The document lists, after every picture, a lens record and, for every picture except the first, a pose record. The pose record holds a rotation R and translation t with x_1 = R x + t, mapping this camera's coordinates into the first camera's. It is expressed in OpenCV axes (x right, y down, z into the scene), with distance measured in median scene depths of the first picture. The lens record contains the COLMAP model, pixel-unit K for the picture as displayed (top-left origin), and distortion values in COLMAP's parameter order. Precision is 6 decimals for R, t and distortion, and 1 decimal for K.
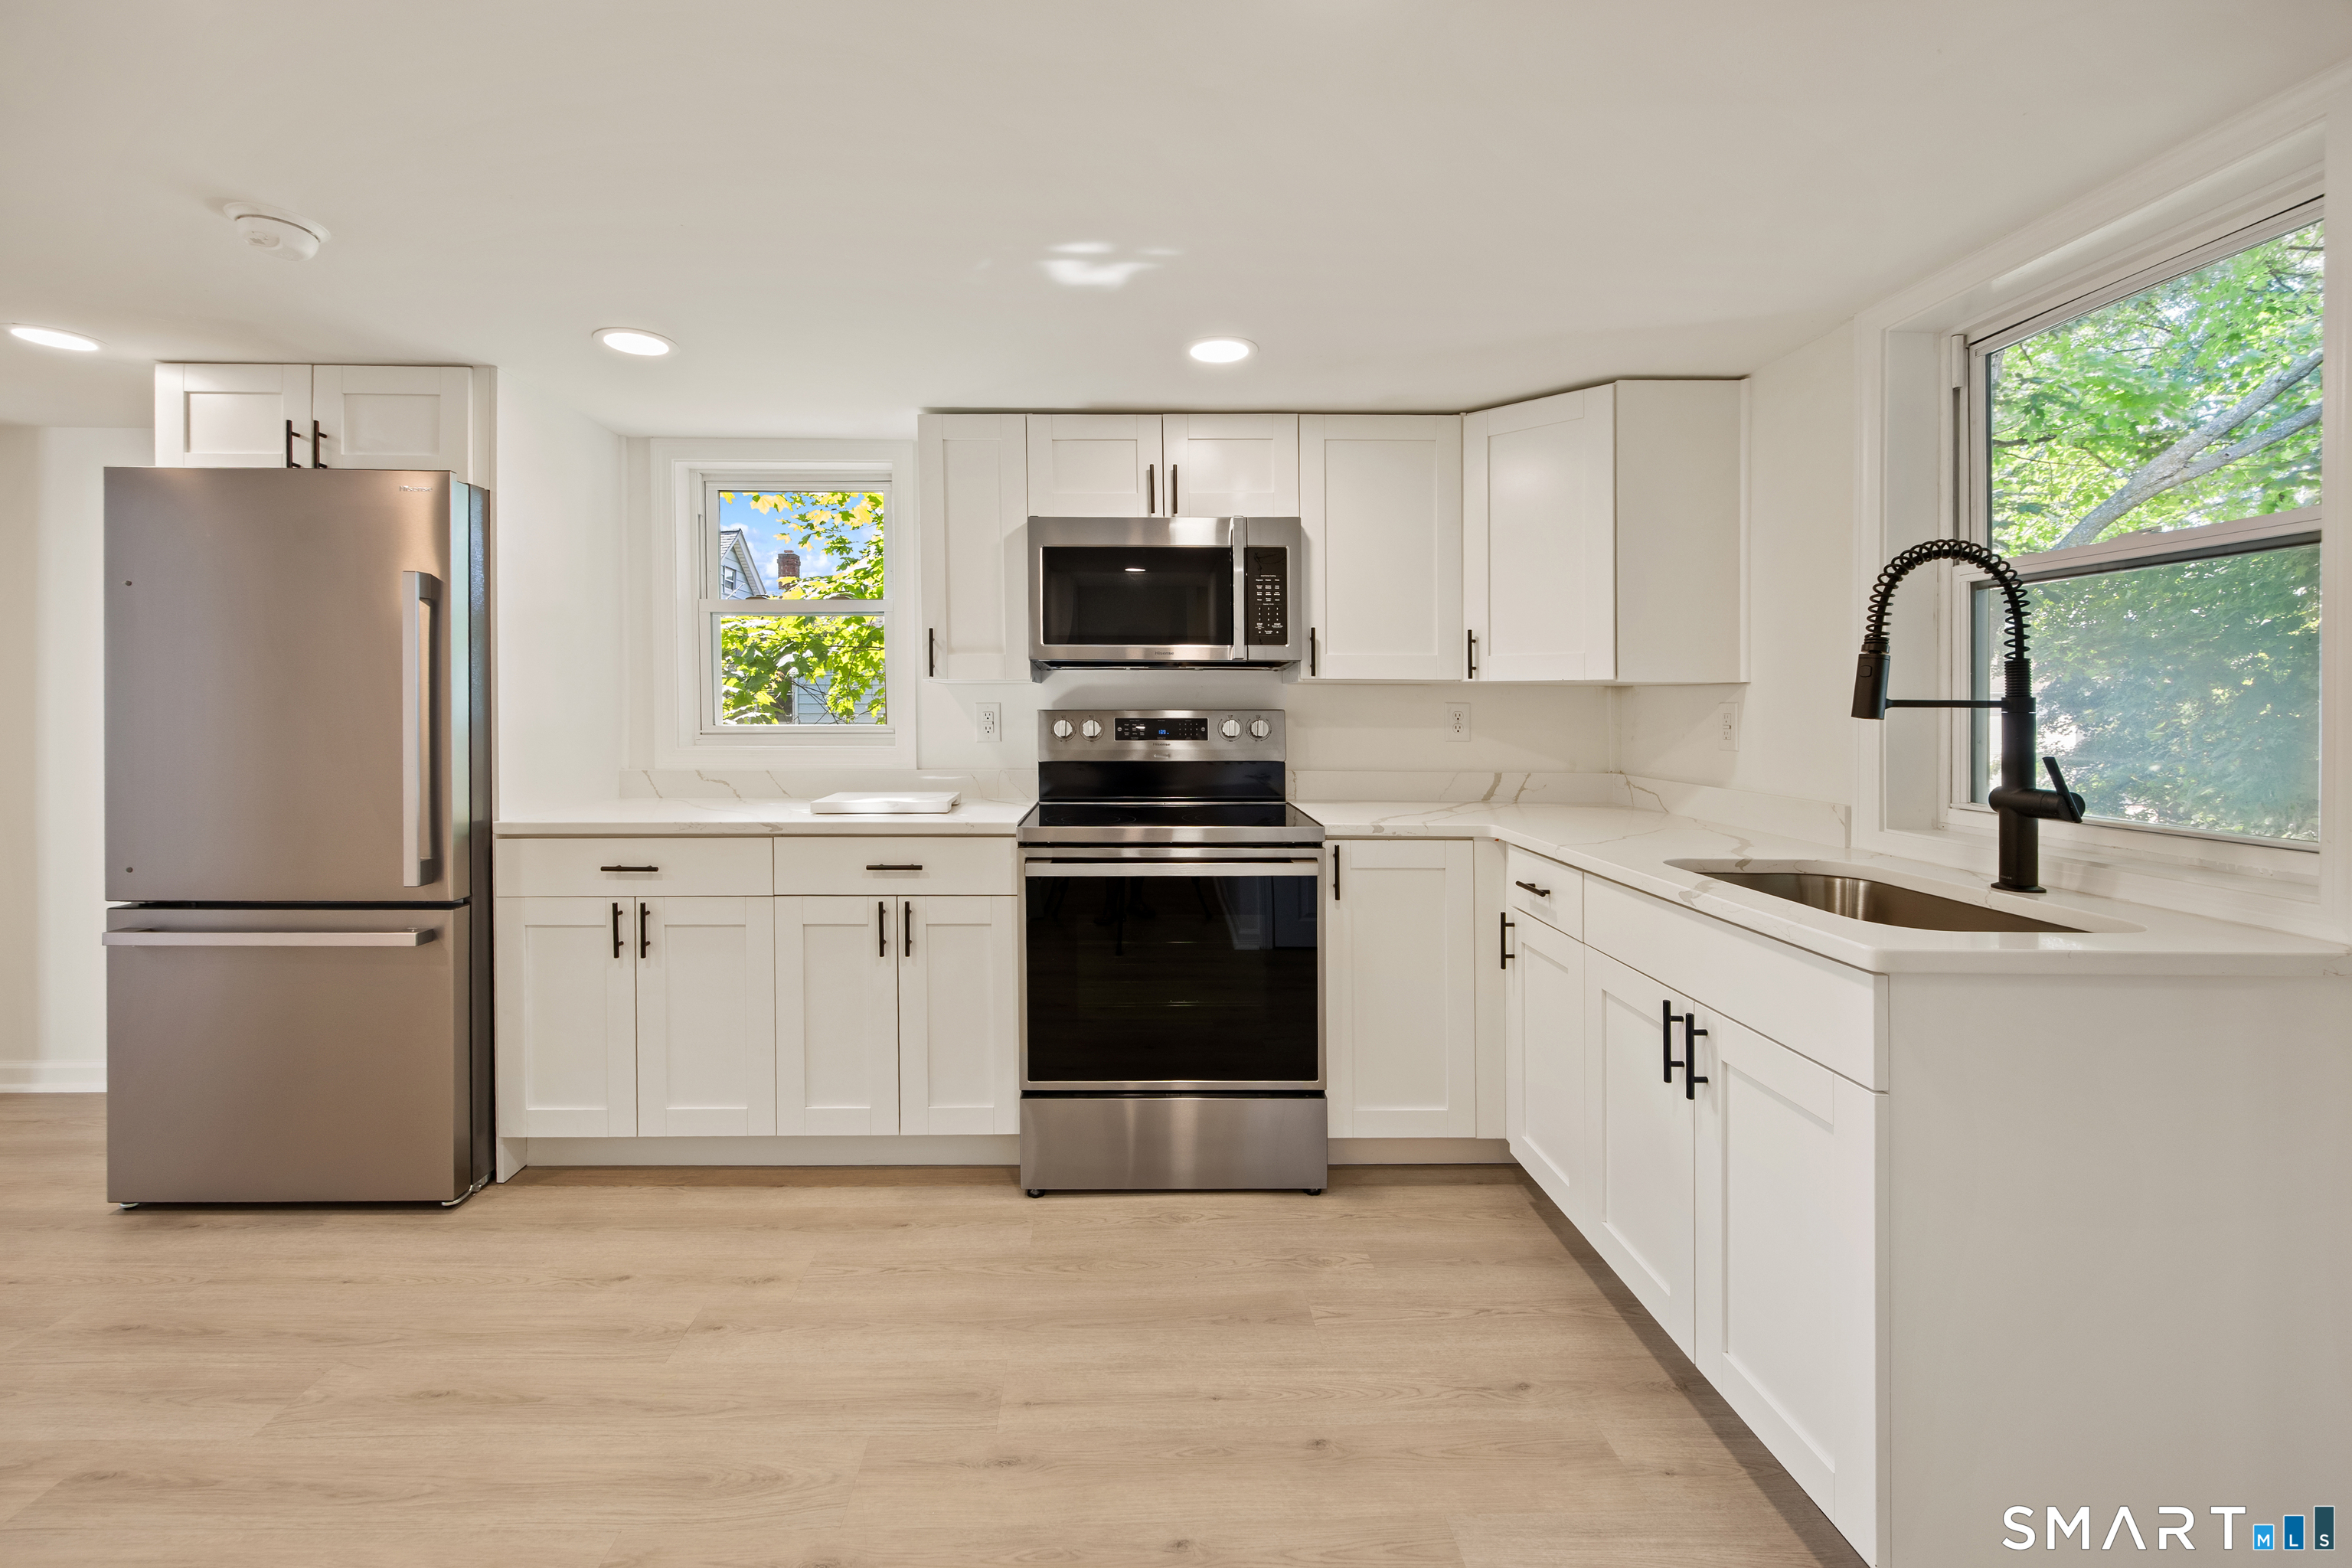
lens RADIAL K [[962.5, 0, 1130.0], [0, 962.5, 712.5], [0, 0, 1]] dist [-0.000219, 0.000726]
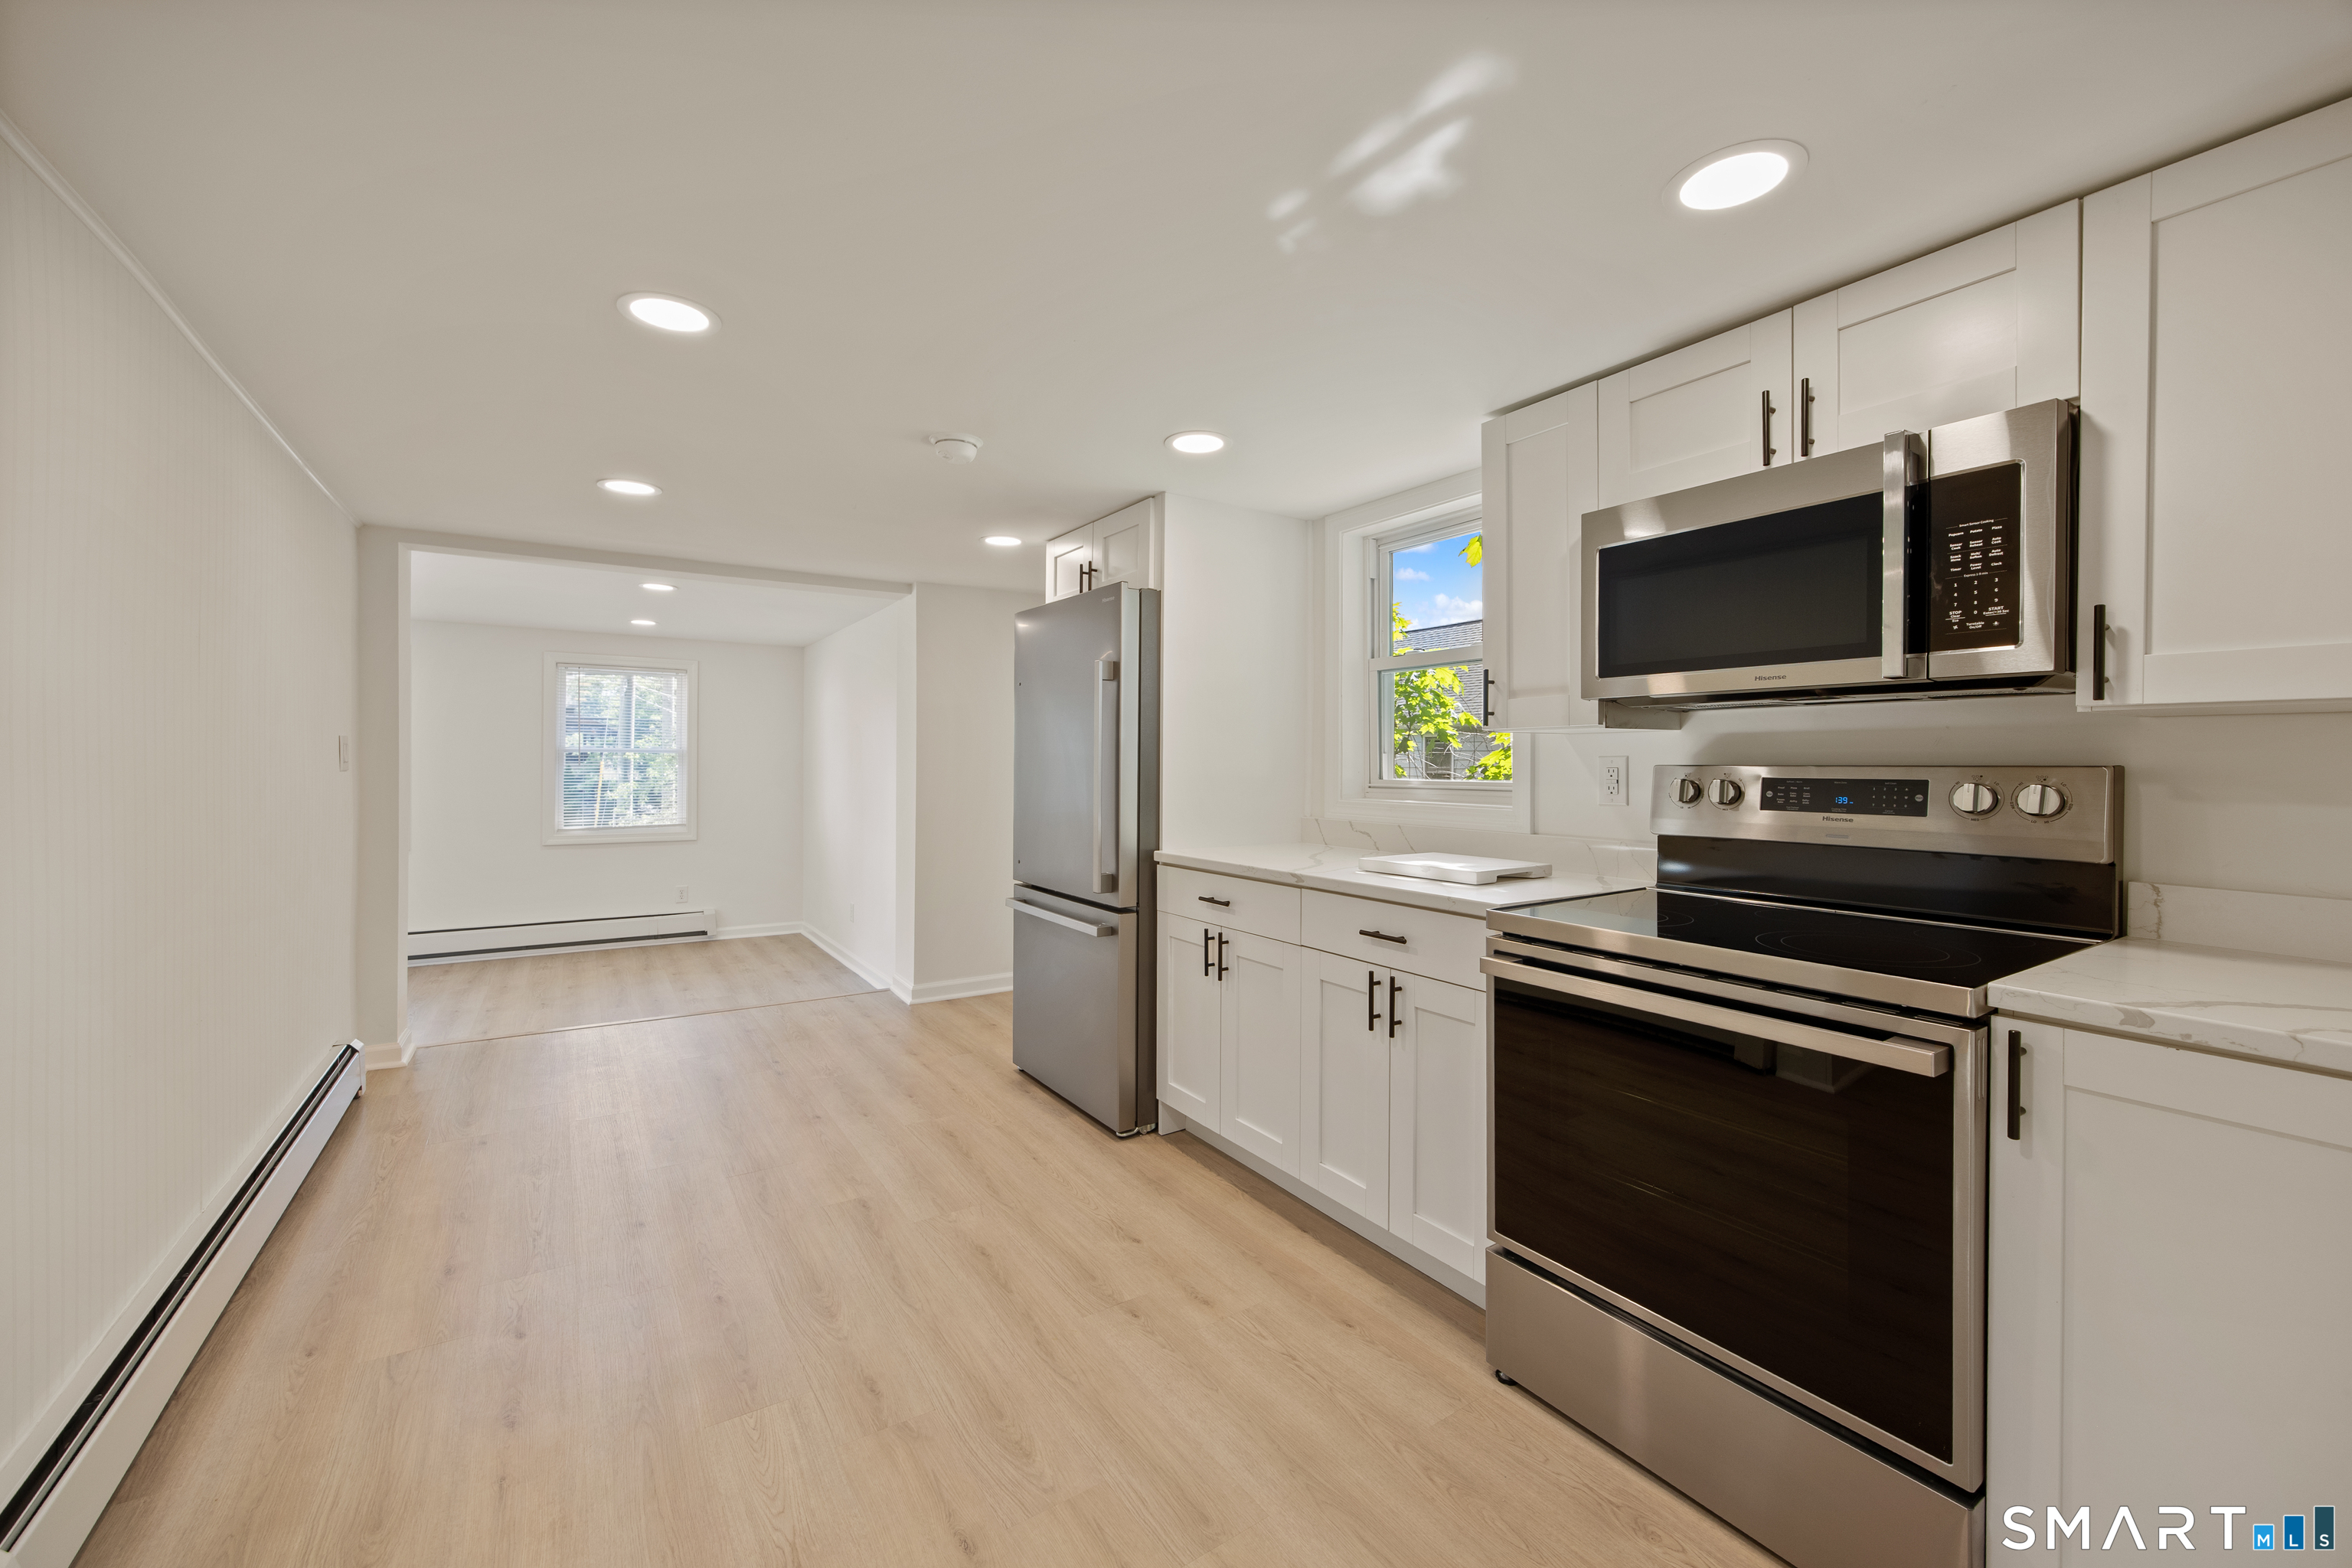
lens RADIAL K [[926.8, 0, 1173.5], [0, 926.8, 778.1], [0, 0, 1]] dist [-0.002452, 0.000356]
pose [[0.534850, 0.015172, -0.844811, 0.385785], [-0.006687, 0.999883, 0.013723, 0.000166], [0.844921, -0.001690, 0.534889, 0.361652]]
